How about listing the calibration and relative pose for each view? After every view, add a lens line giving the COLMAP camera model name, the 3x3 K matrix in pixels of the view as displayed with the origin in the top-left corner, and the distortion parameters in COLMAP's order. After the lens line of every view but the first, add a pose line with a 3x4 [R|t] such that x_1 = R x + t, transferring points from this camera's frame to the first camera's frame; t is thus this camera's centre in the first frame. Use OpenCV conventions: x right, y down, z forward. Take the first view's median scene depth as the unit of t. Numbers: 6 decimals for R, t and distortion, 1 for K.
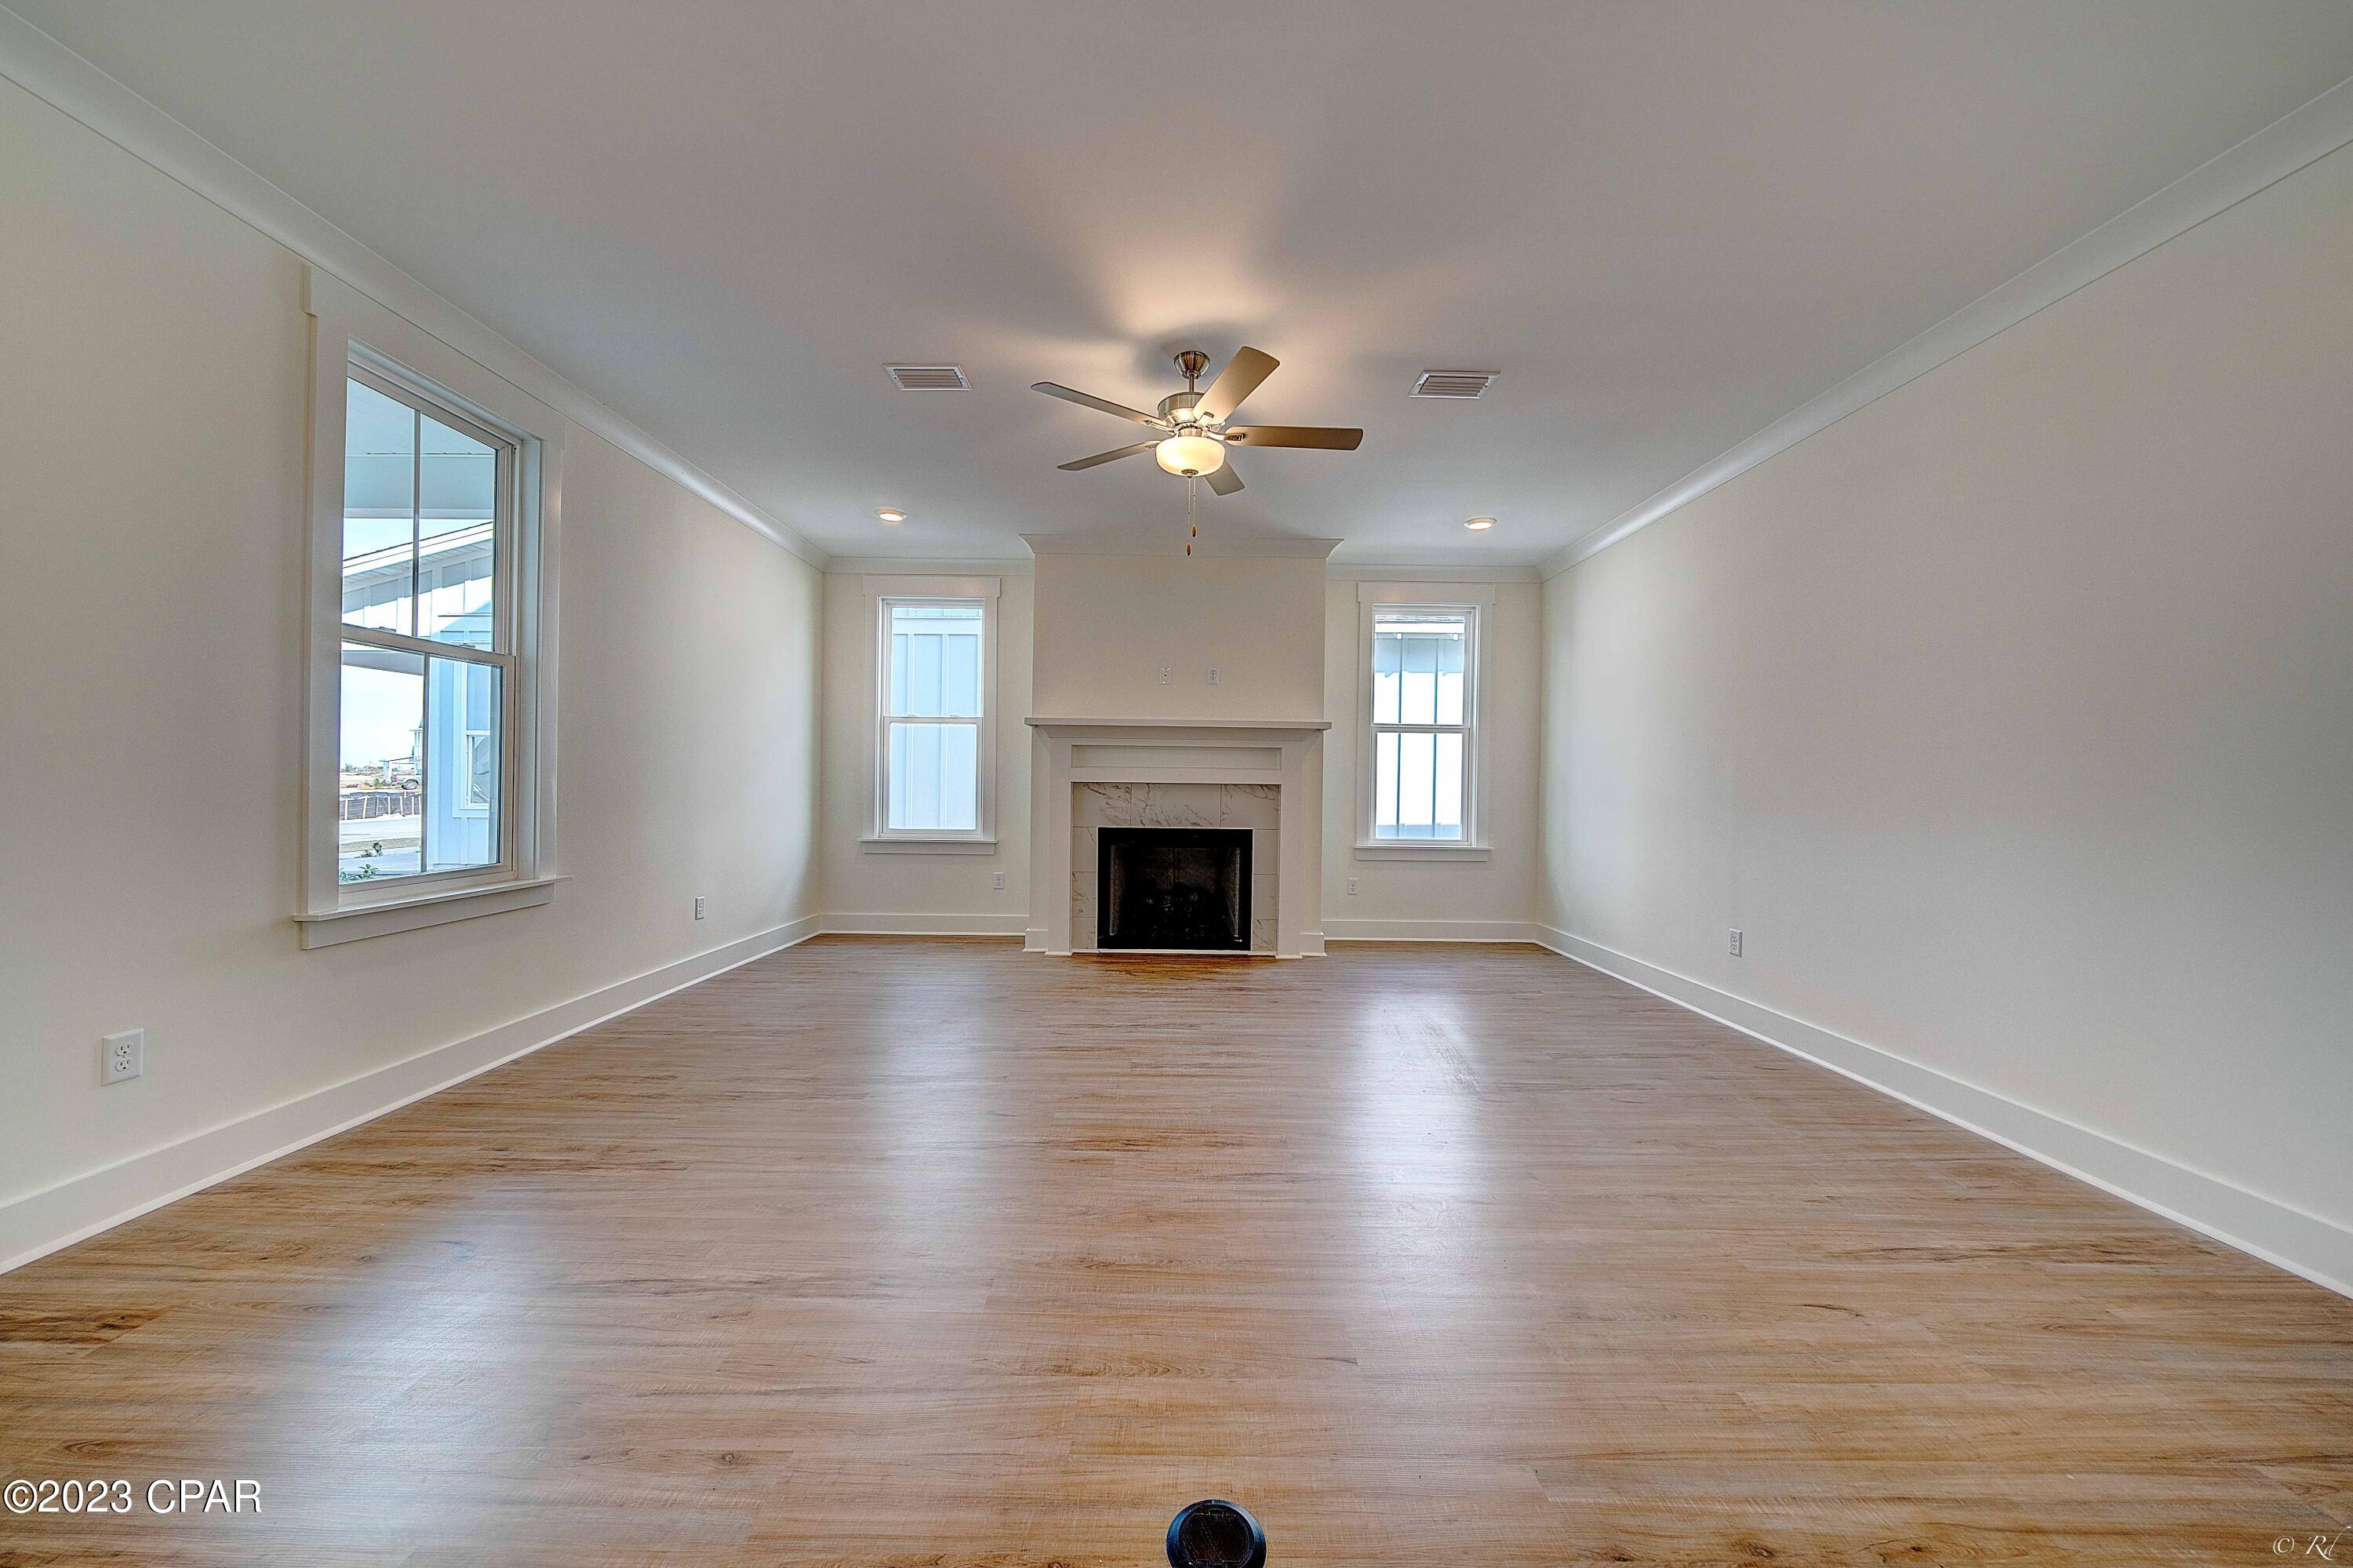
lens RADIAL K [[816.9, 0, 1171.7], [0, 816.9, 783.8], [0, 0, 1]] dist [-0.001457, -0.000100]
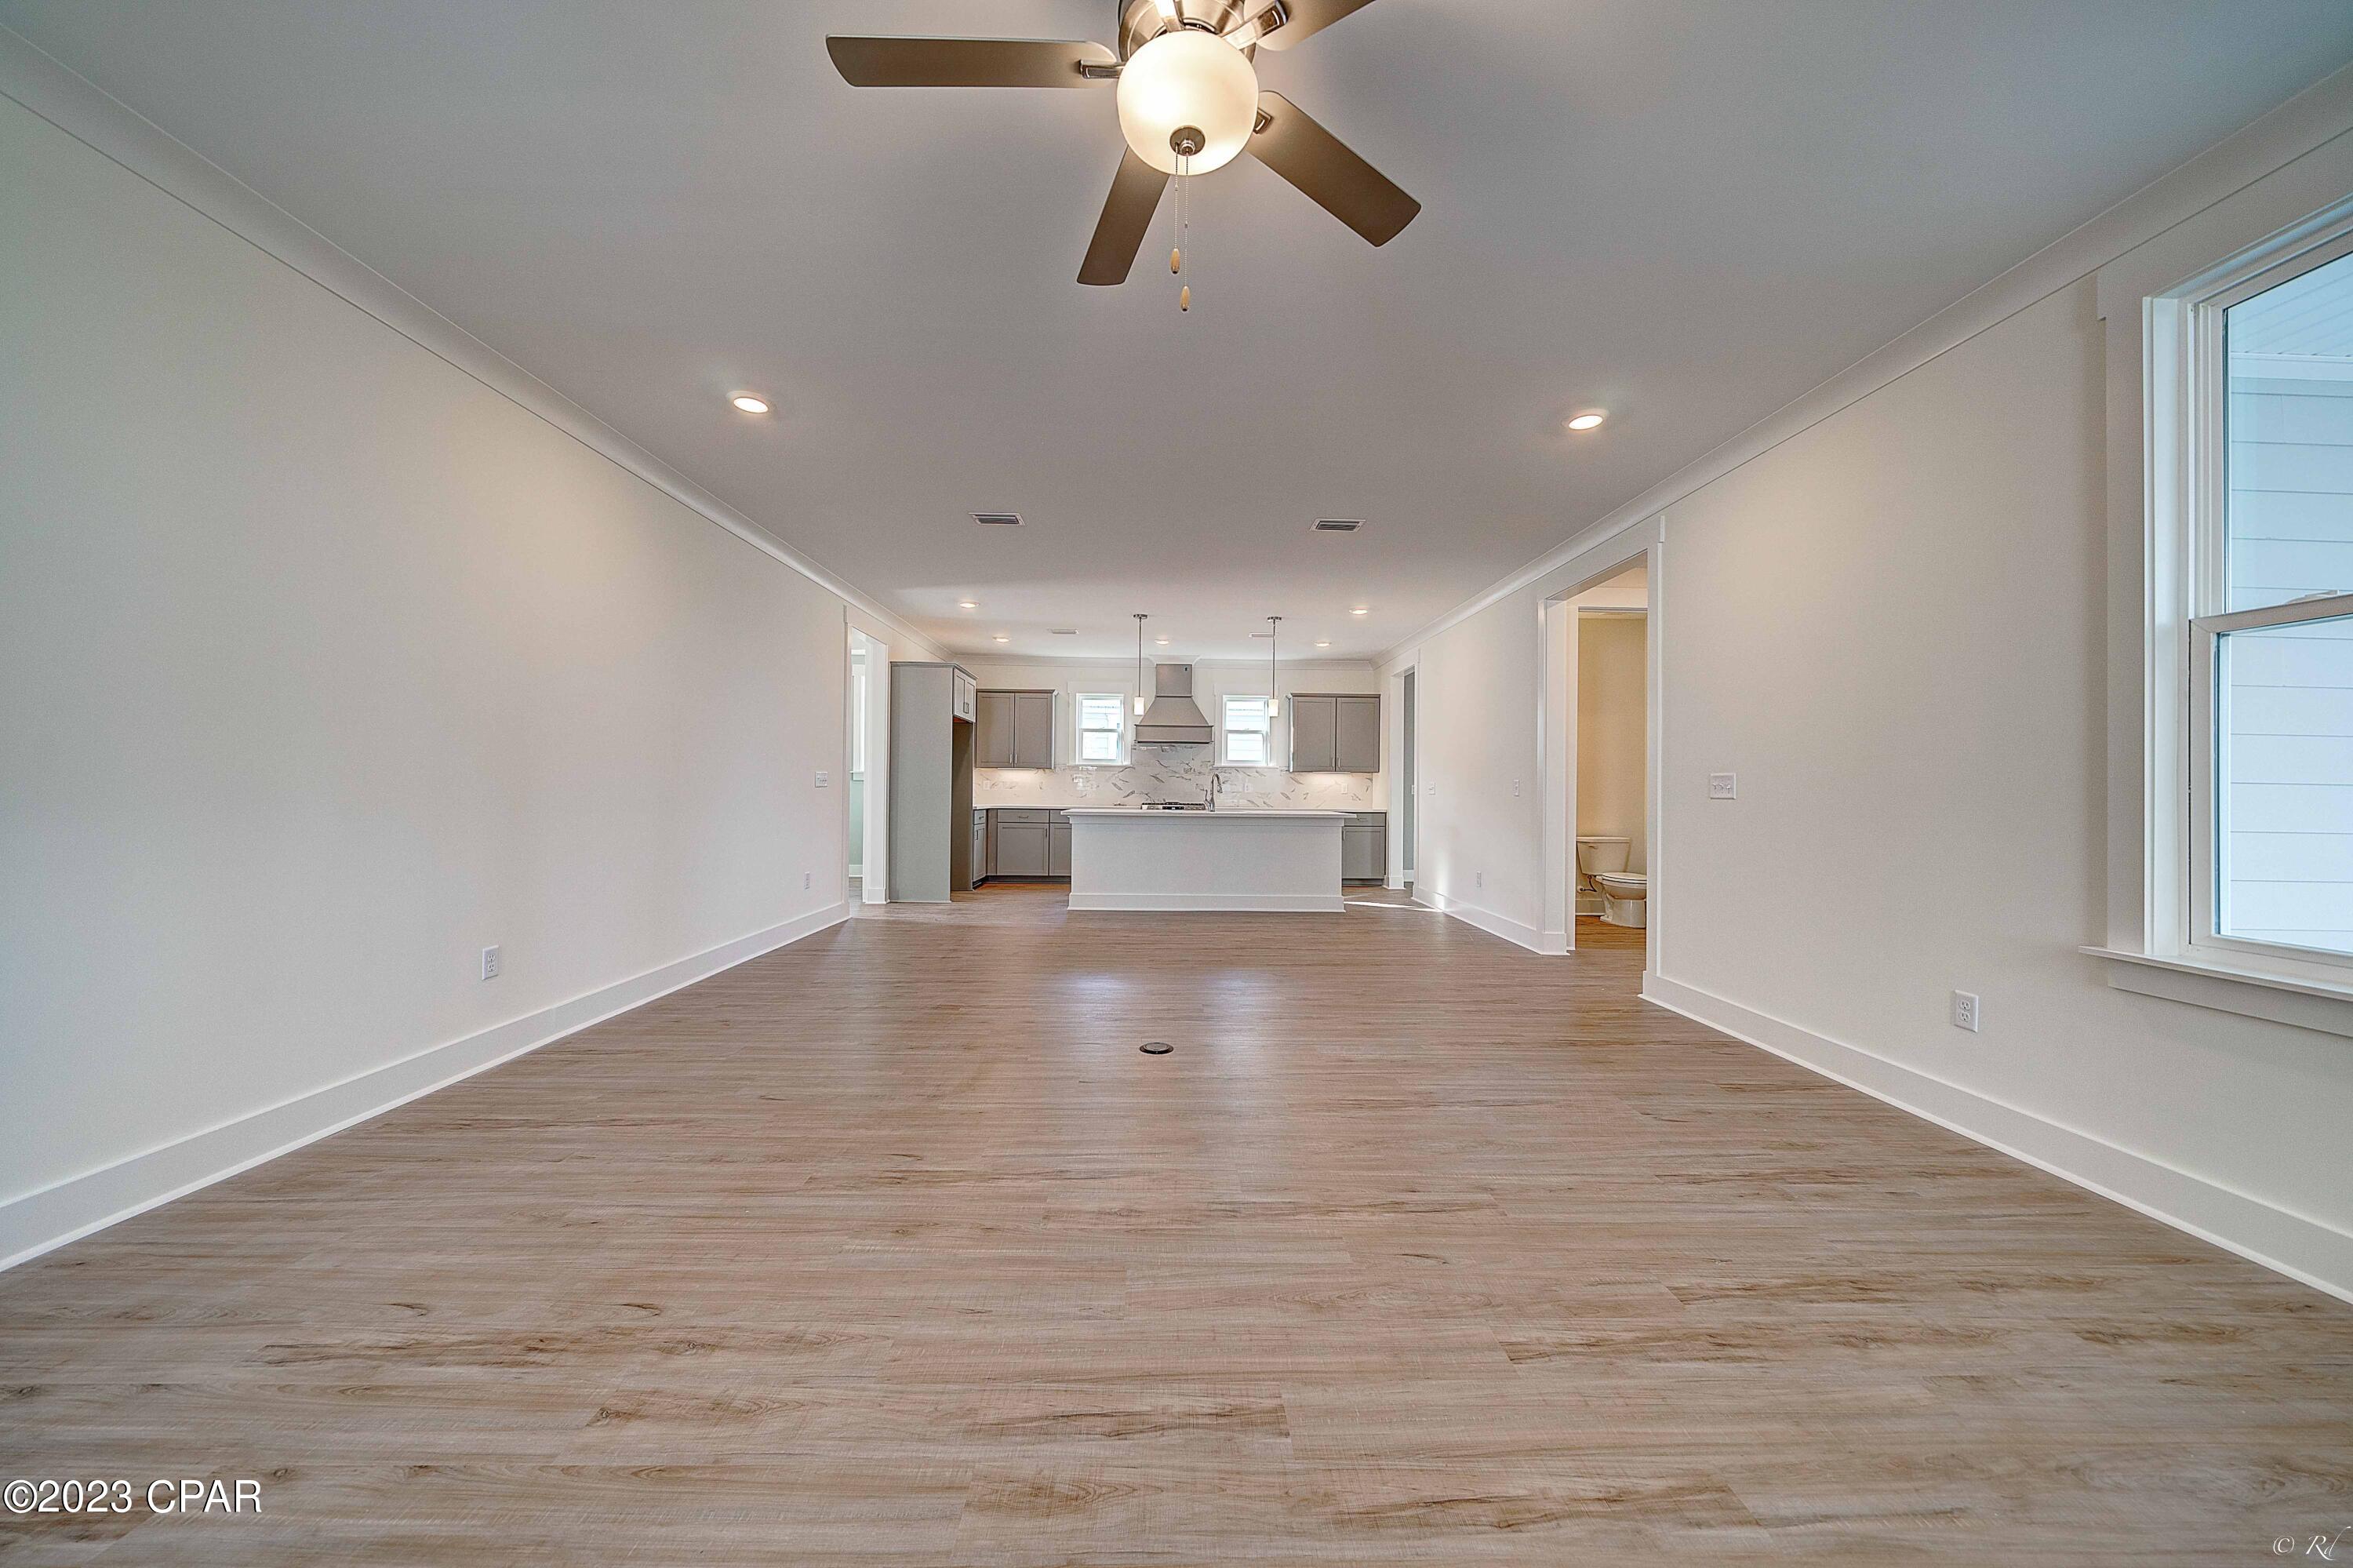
lens RADIAL K [[816.9, 0, 1175.8], [0, 816.9, 781.5], [0, 0, 1]] dist [-0.001457, -0.000100]
pose [[-0.999407, -0.025047, -0.023624, 0.029926], [-0.024823, 0.999645, -0.009726, 0.002879], [0.023859, -0.009134, -0.999674, 1.473662]]
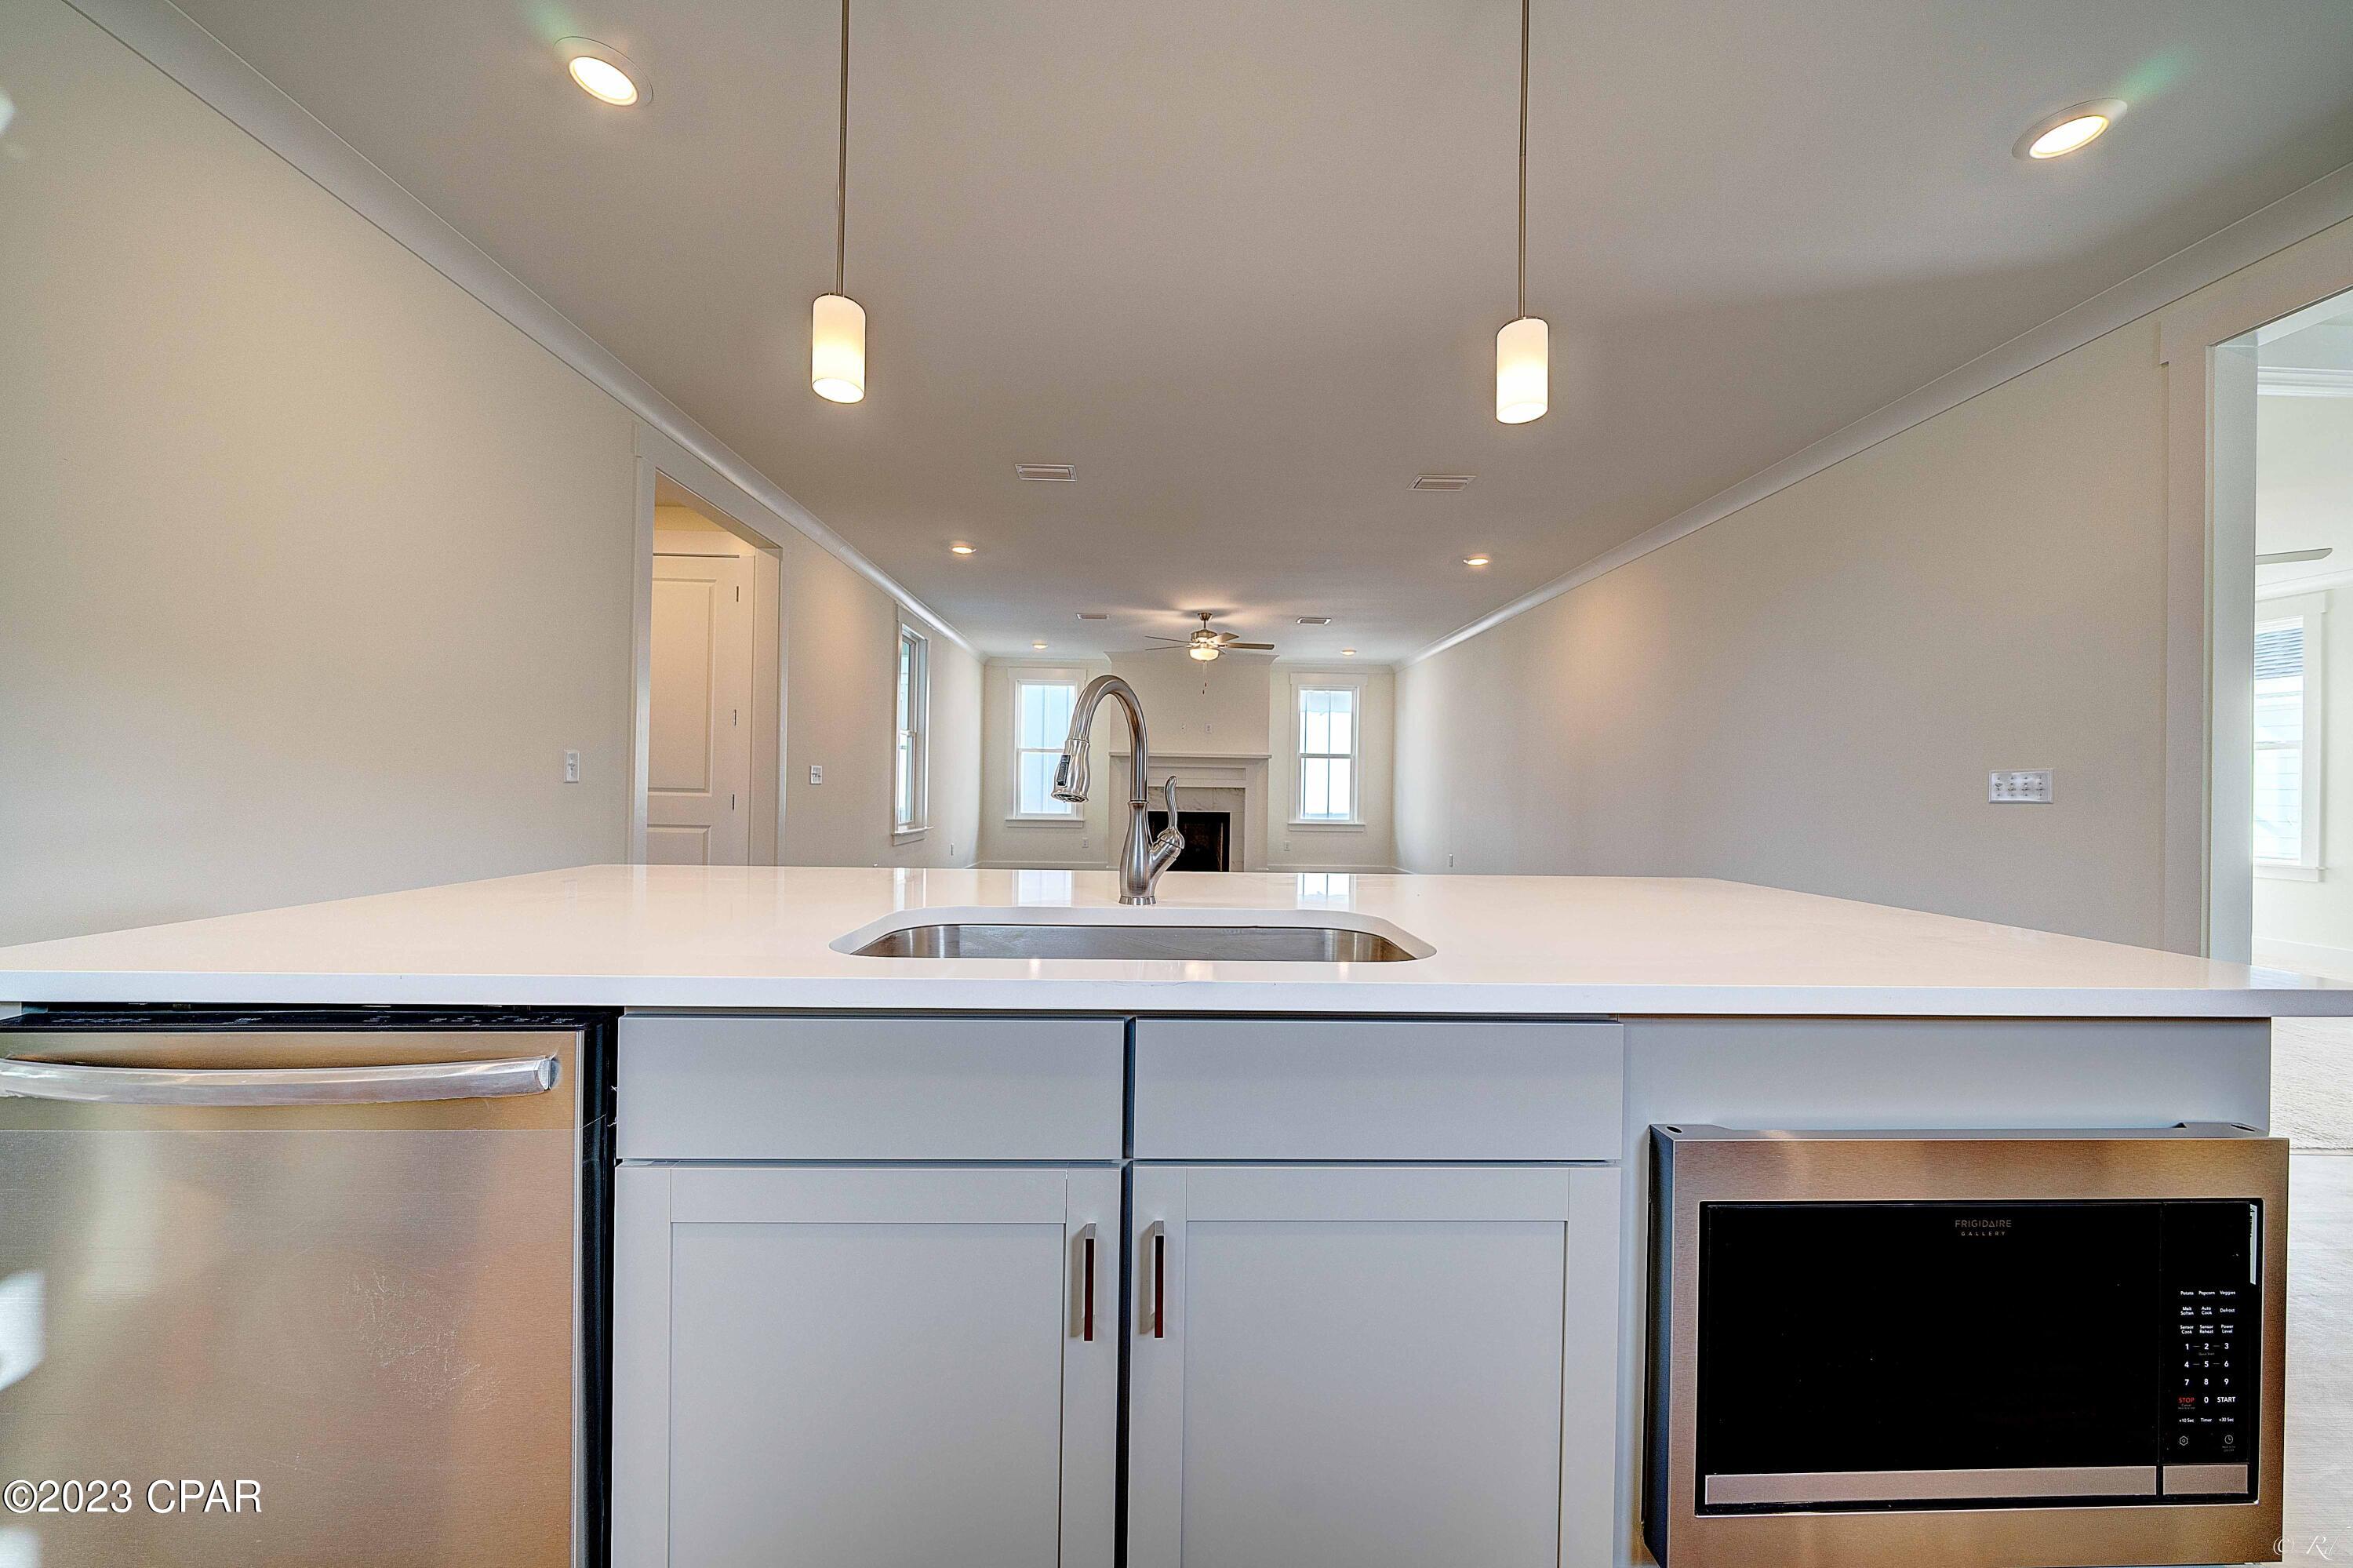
lens RADIAL K [[816.9, 0, 1182.2], [0, 816.9, 789.4], [0, 0, 1]] dist [-0.001457, -0.000100]
pose [[0.999419, -0.001625, 0.034036, -0.122849], [0.001761, 0.999991, -0.003982, 0.018928], [-0.034029, 0.004040, 0.999413, -1.434758]]
